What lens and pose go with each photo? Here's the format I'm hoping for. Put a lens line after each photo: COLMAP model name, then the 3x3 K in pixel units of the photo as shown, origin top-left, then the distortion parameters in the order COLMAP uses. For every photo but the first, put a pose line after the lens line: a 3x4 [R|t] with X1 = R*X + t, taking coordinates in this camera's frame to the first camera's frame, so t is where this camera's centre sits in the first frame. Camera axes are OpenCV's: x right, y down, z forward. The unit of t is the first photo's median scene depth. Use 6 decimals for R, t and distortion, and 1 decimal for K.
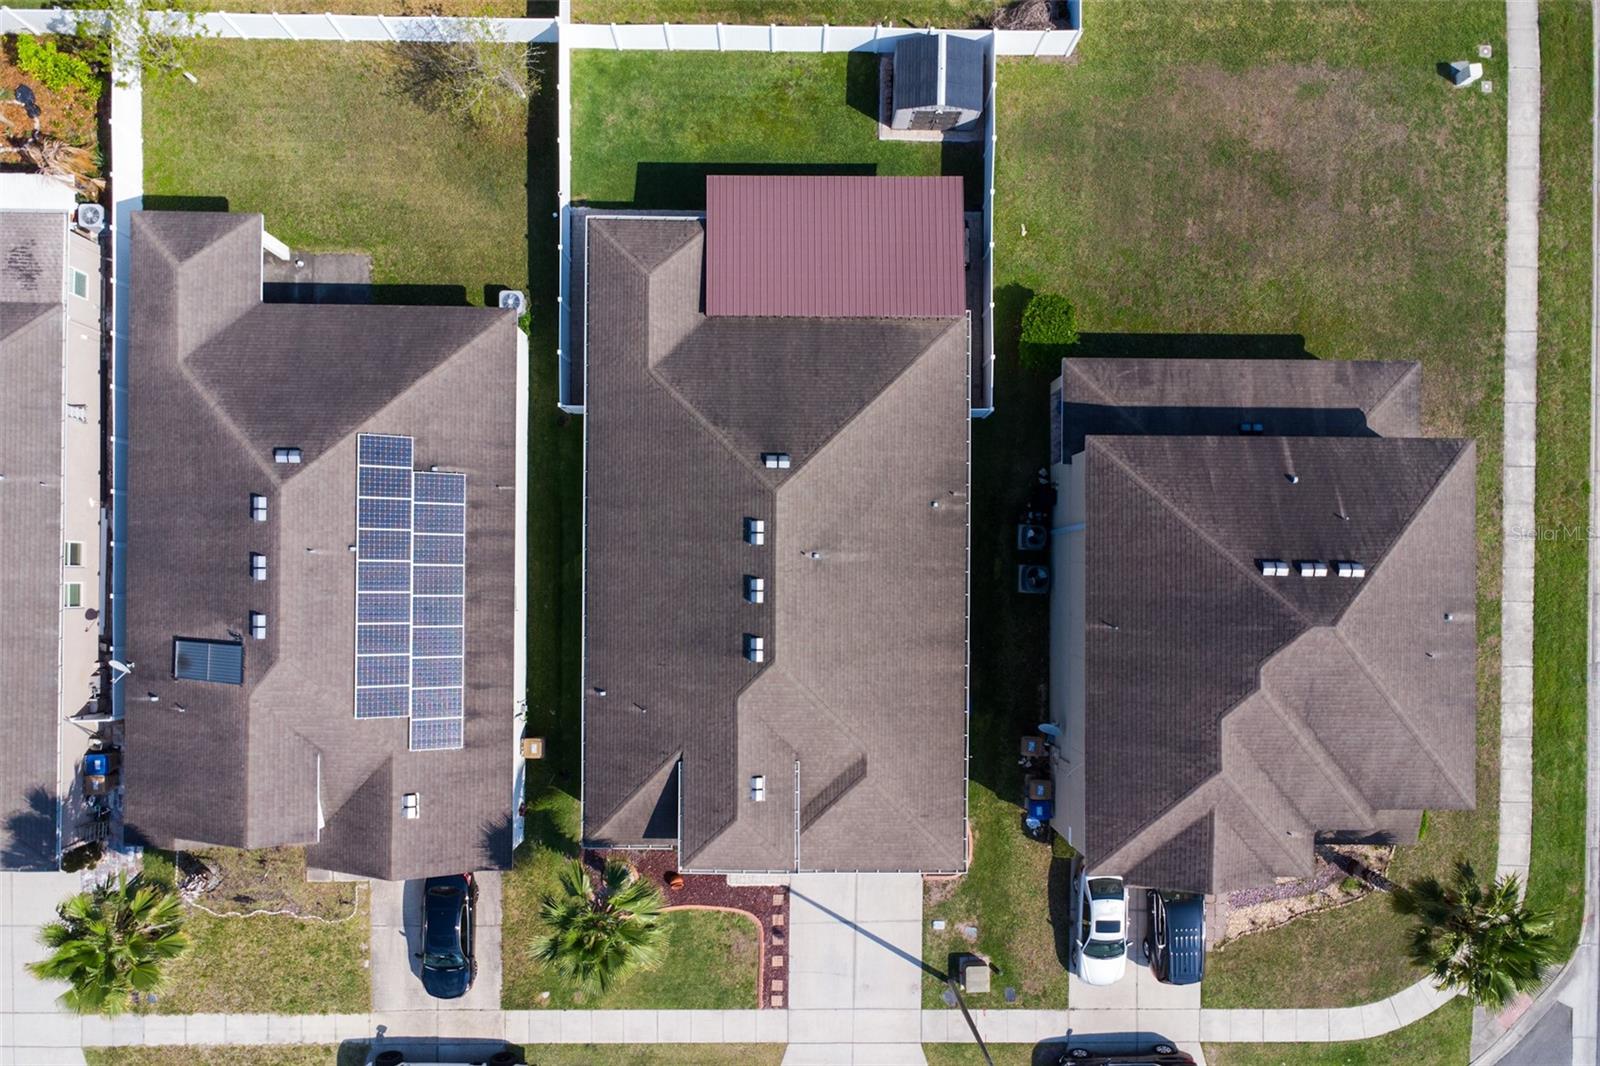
lens RADIAL K [[1152.7, 0, 801.8], [0, 1152.7, 540.2], [0, 0, 1]] dist [0.018916, -0.011640]
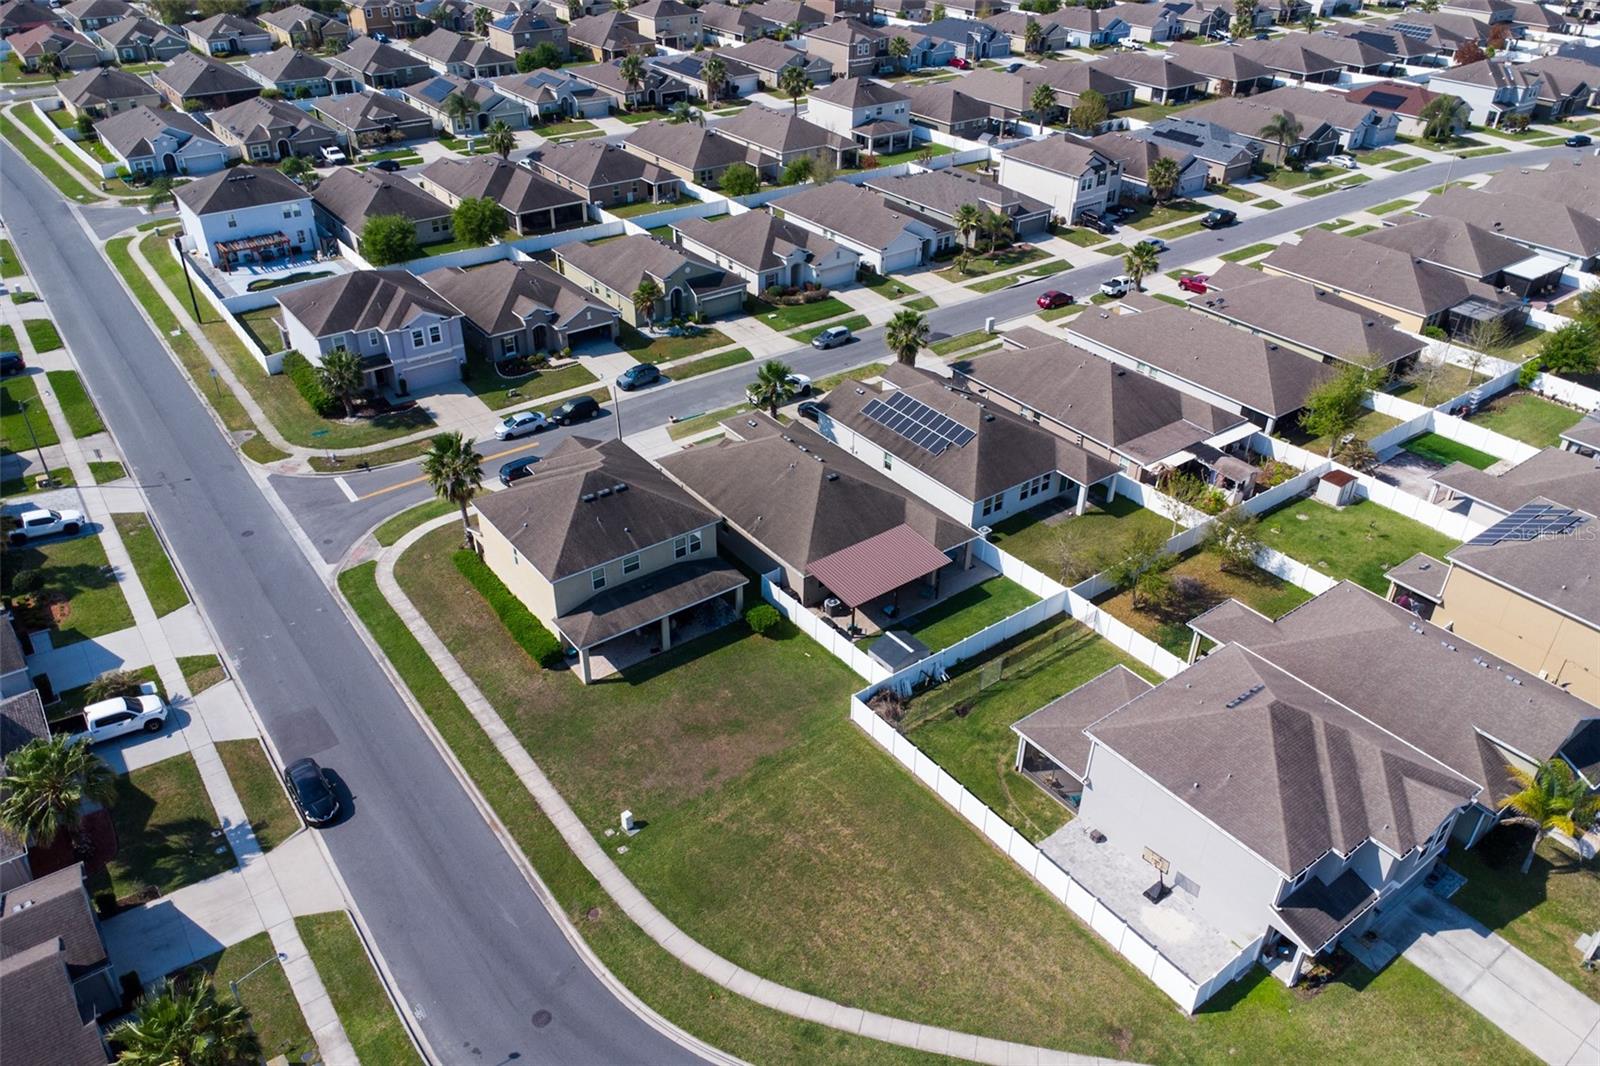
lens RADIAL K [[1152.7, 0, 801.8], [0, 1152.7, 540.2], [0, 0, 1]] dist [0.018916, -0.011640]
pose [[-0.795220, 0.304419, -0.524360, 1.053996], [-0.605836, -0.433502, 0.667112, -1.343979], [-0.024229, 0.848178, 0.529157, -0.053605]]
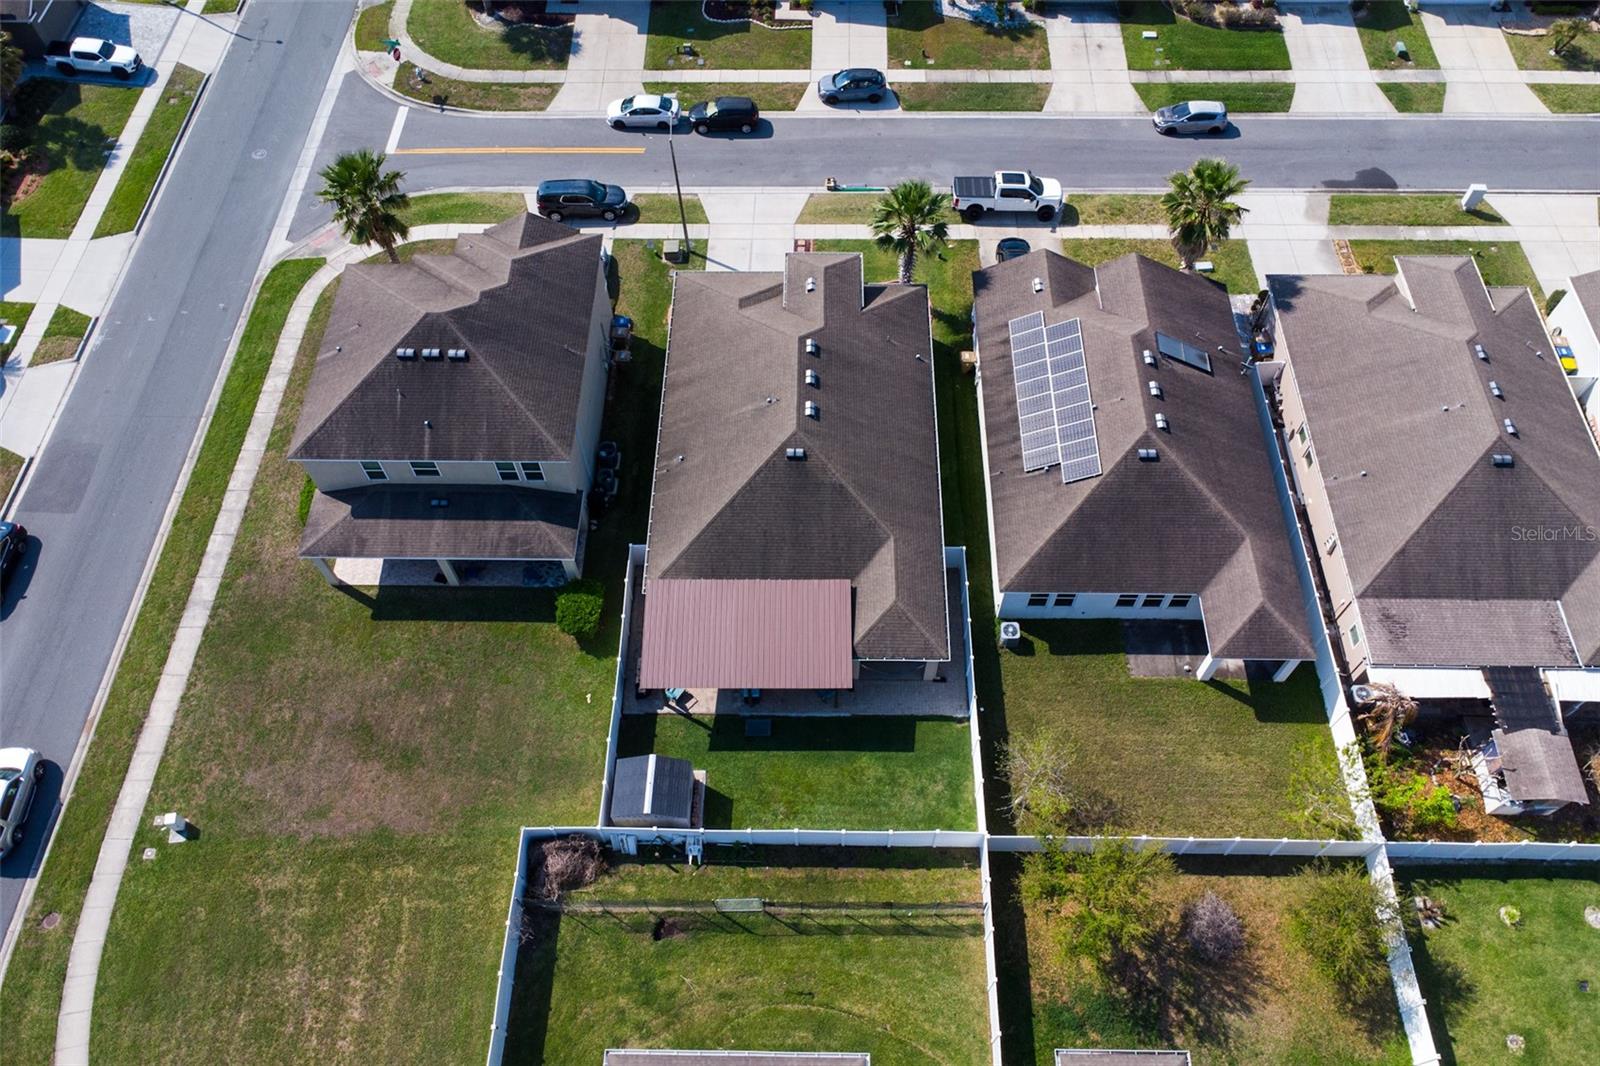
lens RADIAL K [[1152.7, 0, 801.8], [0, 1152.7, 540.2], [0, 0, 1]] dist [0.018916, -0.011640]
pose [[-0.999918, -0.012343, -0.003425, -0.021767], [0.008594, -0.844671, 0.535217, -0.770311], [-0.009500, 0.535144, 0.844708, -0.094839]]
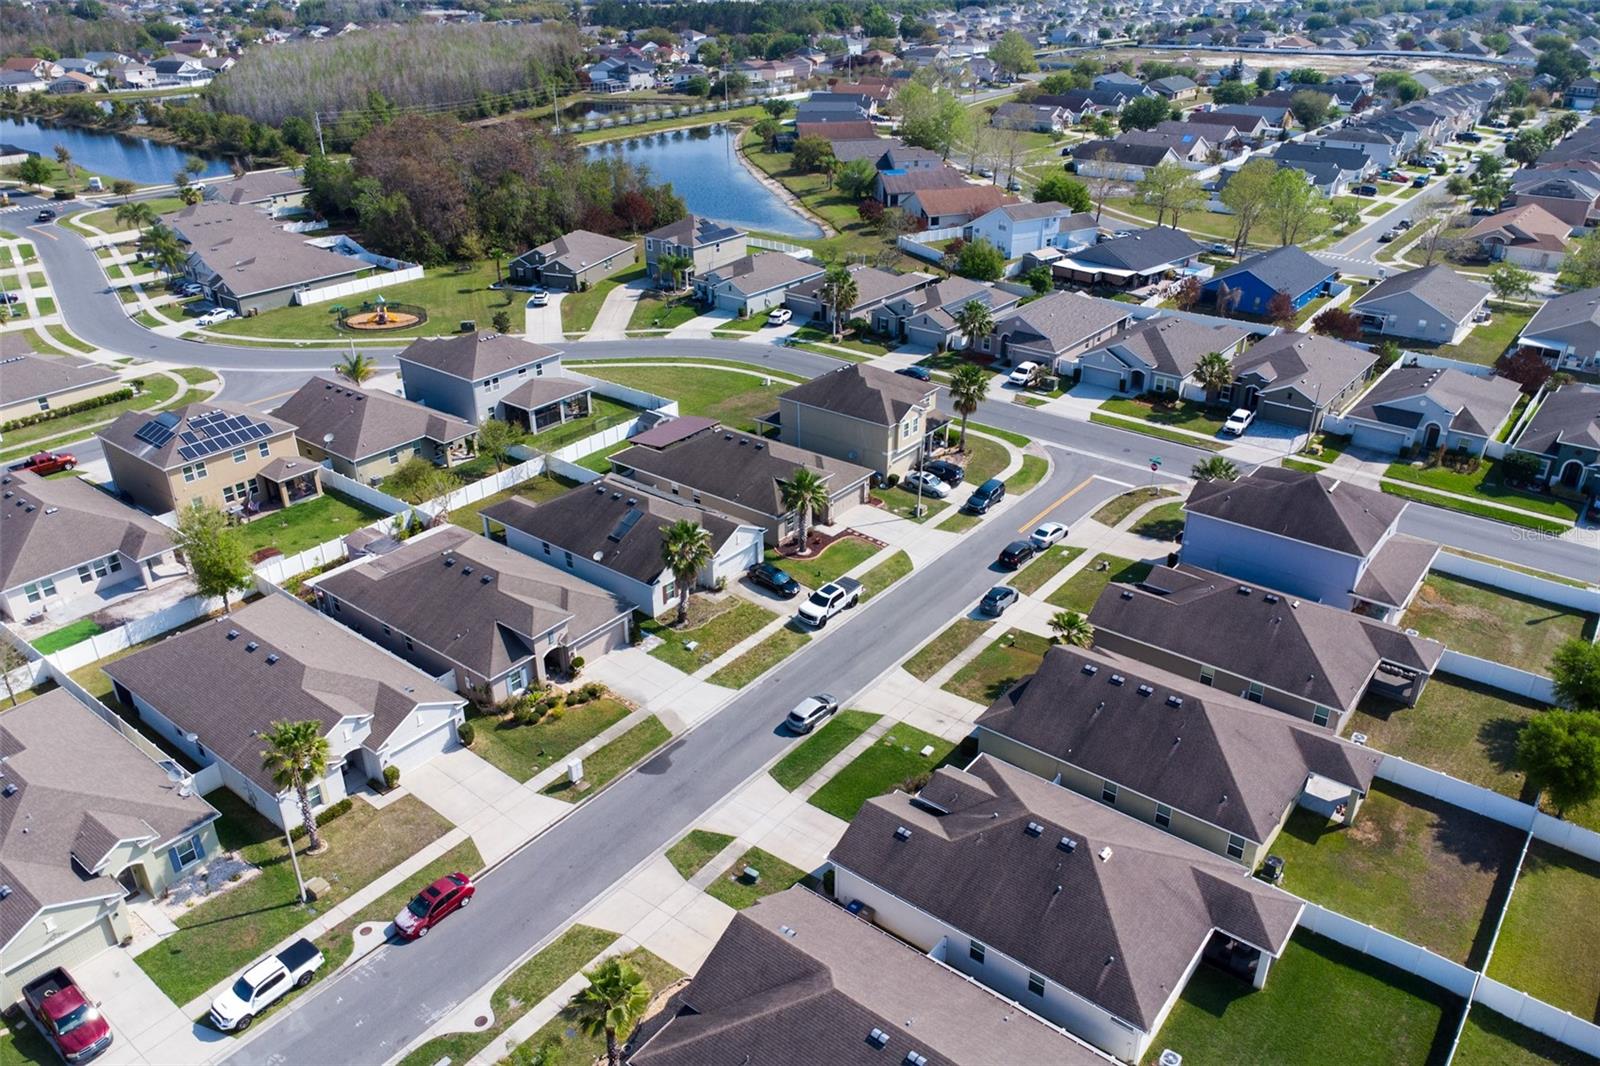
lens RADIAL K [[1152.7, 0, 801.8], [0, 1152.7, 540.2], [0, 0, 1]] dist [0.018916, -0.011640]
pose [[0.614852, -0.383253, 0.689256, -1.772623], [0.788536, 0.284341, -0.545309, 1.568658], [0.013008, 0.878787, 0.477036, -0.146800]]
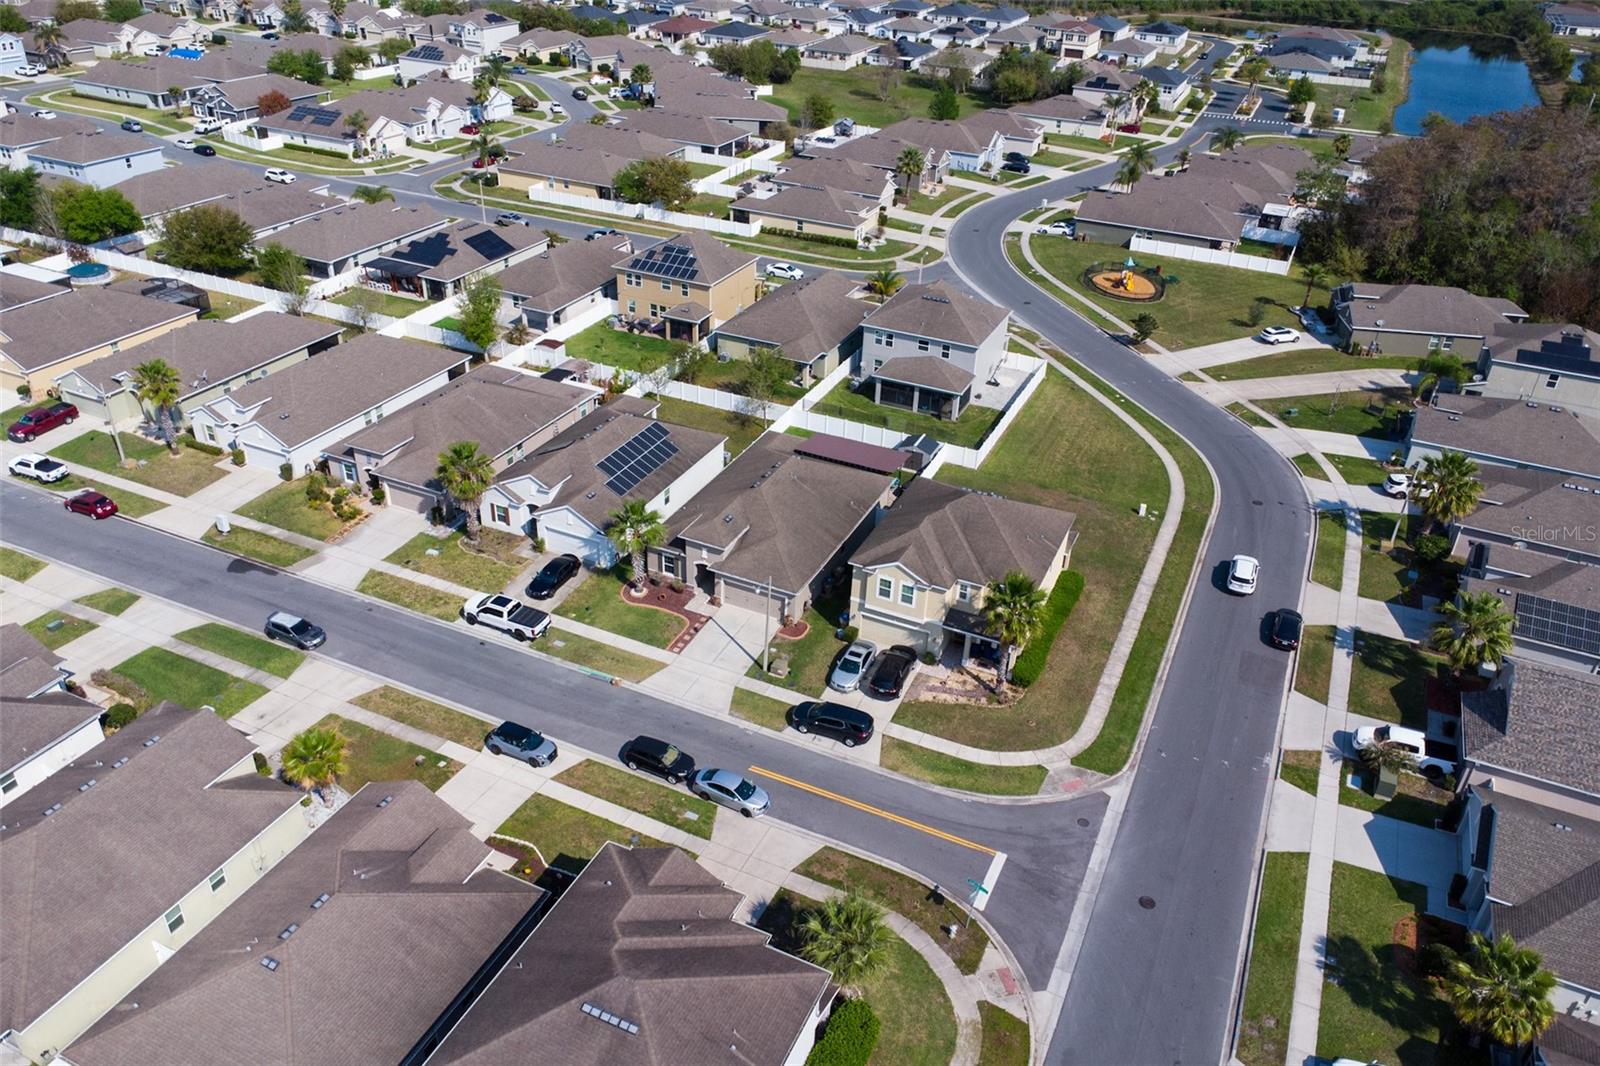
lens RADIAL K [[1152.7, 0, 801.8], [0, 1152.7, 540.2], [0, 0, 1]] dist [0.018916, -0.011640]
pose [[0.911823, 0.225933, -0.342831, 0.761833], [-0.410202, 0.465335, -0.784345, 1.697258], [-0.017678, 0.855814, 0.516982, -0.112835]]
